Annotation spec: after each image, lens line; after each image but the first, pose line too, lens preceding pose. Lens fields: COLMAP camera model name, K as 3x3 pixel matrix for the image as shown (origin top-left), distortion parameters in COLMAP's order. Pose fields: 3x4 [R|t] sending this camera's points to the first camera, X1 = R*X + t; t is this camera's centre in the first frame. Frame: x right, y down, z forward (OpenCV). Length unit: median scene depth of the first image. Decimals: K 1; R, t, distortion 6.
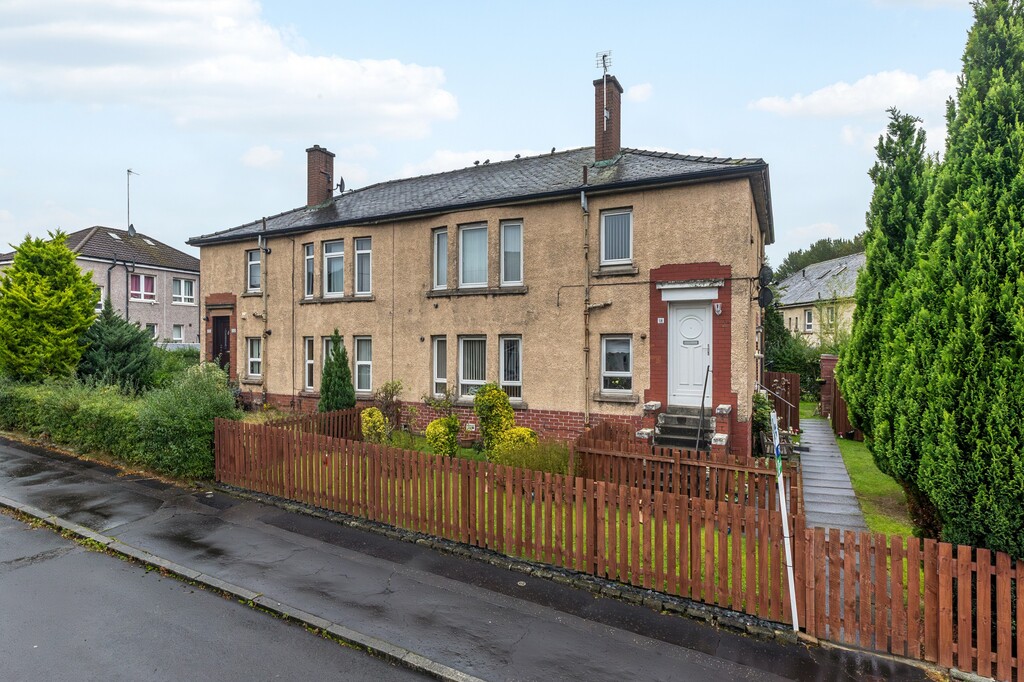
lens RADIAL K [[502.9, 0, 506.3], [0, 502.9, 336.6], [0, 0, 1]] dist [-0.000189, 0.000107]
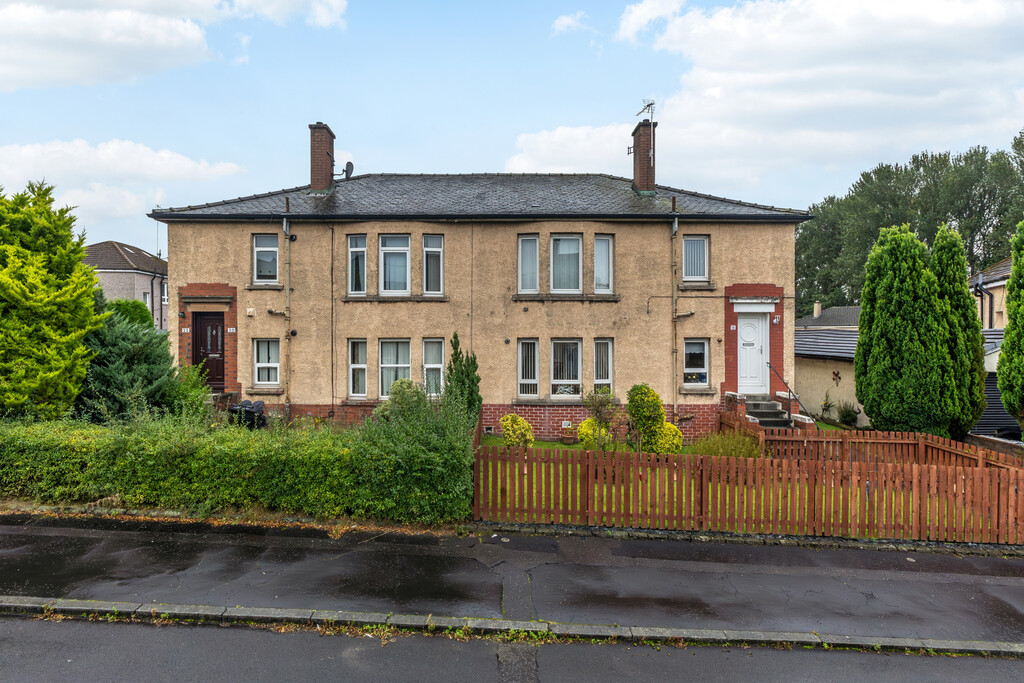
lens RADIAL K [[435.4, 0, 512.0], [0, 435.4, 328.9], [0, 0, 1]] dist [-0.001123, -0.000127]
pose [[0.902225, 0.003214, 0.431253, -0.574282], [-0.005864, 0.999971, 0.004814, -0.026292], [-0.431225, -0.006873, 0.902218, 0.215762]]
